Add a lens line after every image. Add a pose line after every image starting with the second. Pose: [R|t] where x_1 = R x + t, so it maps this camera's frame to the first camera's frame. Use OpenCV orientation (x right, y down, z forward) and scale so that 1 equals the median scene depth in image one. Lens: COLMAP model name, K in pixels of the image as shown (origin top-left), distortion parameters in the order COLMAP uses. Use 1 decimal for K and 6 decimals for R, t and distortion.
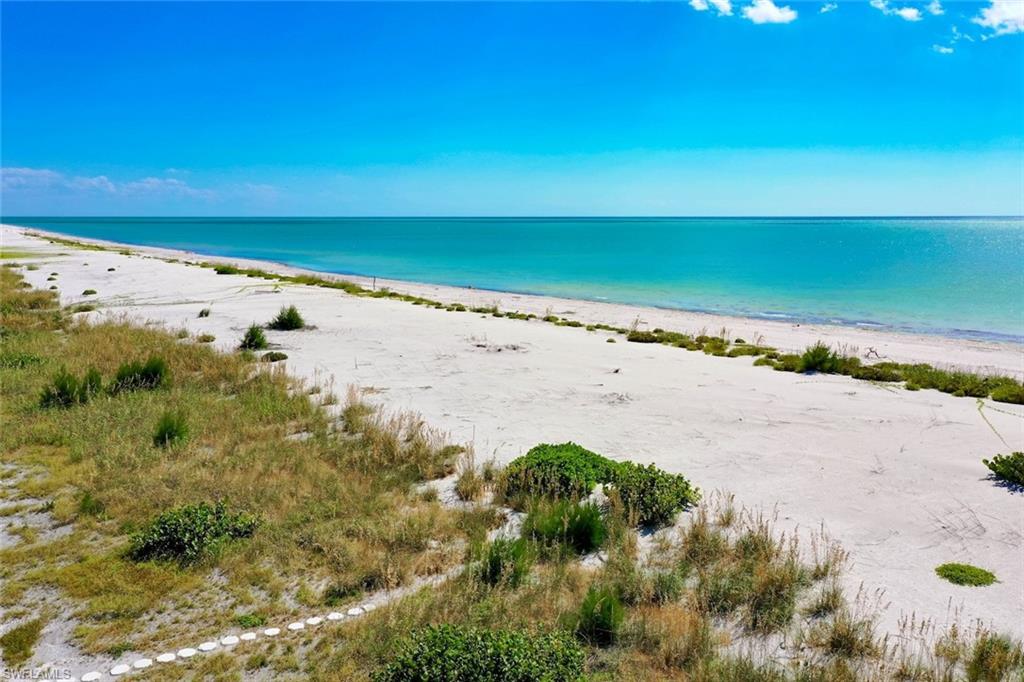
lens RADIAL K [[866.6, 0, 512.0], [0, 866.6, 341.0], [0, 0, 1]] dist [-0.001739, -0.005398]
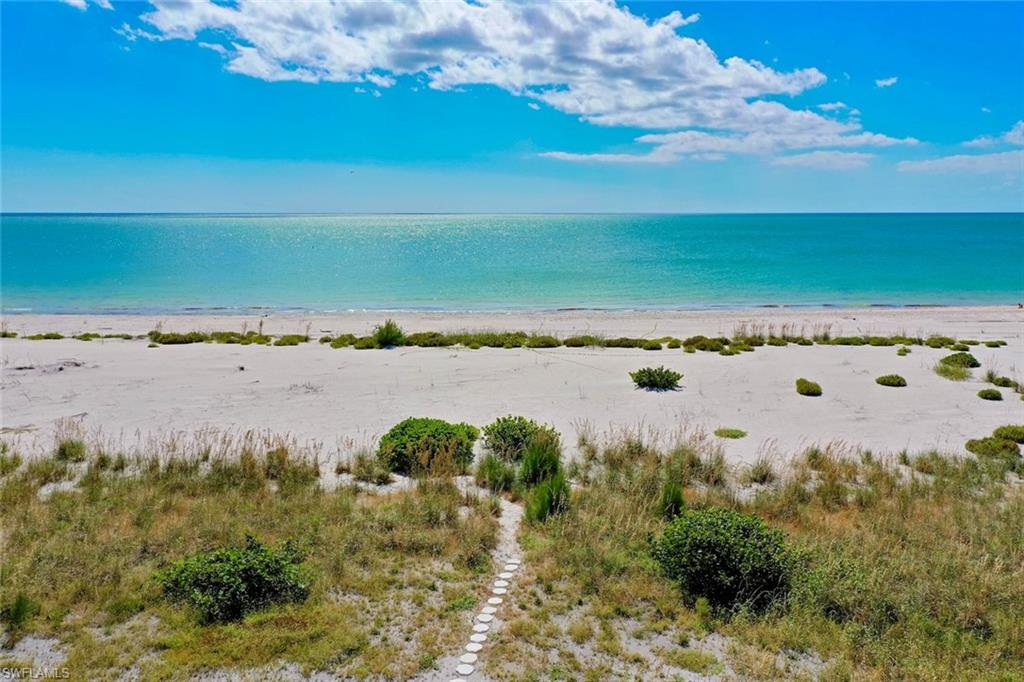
lens RADIAL K [[871.0, 0, 537.1], [0, 871.0, 343.8], [0, 0, 1]] dist [0.004714, 0.010479]
pose [[0.627413, -0.114526, 0.770219, -0.621914], [0.109338, 0.992283, 0.058480, -0.021488], [-0.770973, 0.047523, 0.635093, 0.158123]]
